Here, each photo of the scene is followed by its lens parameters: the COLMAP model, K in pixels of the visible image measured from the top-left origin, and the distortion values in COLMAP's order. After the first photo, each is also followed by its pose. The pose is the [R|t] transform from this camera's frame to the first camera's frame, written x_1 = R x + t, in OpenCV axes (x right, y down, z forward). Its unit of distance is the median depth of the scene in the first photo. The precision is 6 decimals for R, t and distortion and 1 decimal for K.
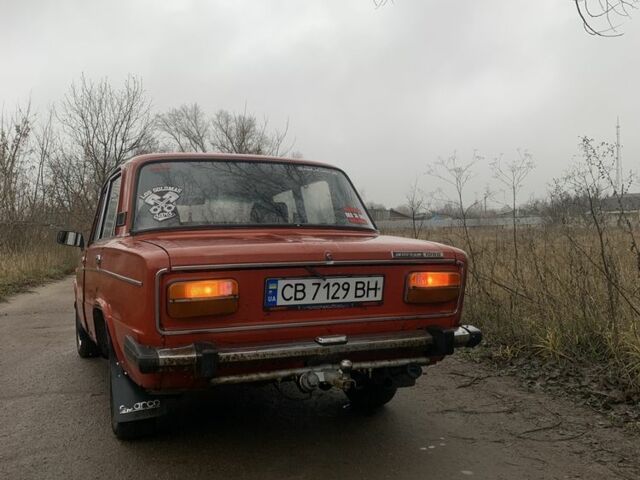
lens RADIAL K [[680.8, 0, 319.9], [0, 680.8, 240.2], [0, 0, 1]] dist [0.059419, 0.000000]
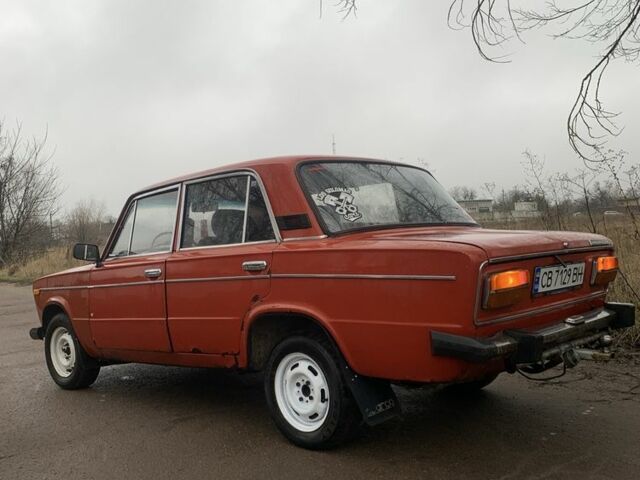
lens RADIAL K [[680.8, 0, 321.2], [0, 680.8, 238.8], [0, 0, 1]] dist [0.059419, 0.000000]
pose [[0.920988, -0.038560, 0.387678, -0.754419], [0.046872, 0.998829, -0.012003, 0.007584], [-0.386761, 0.029226, 0.921717, 0.125575]]
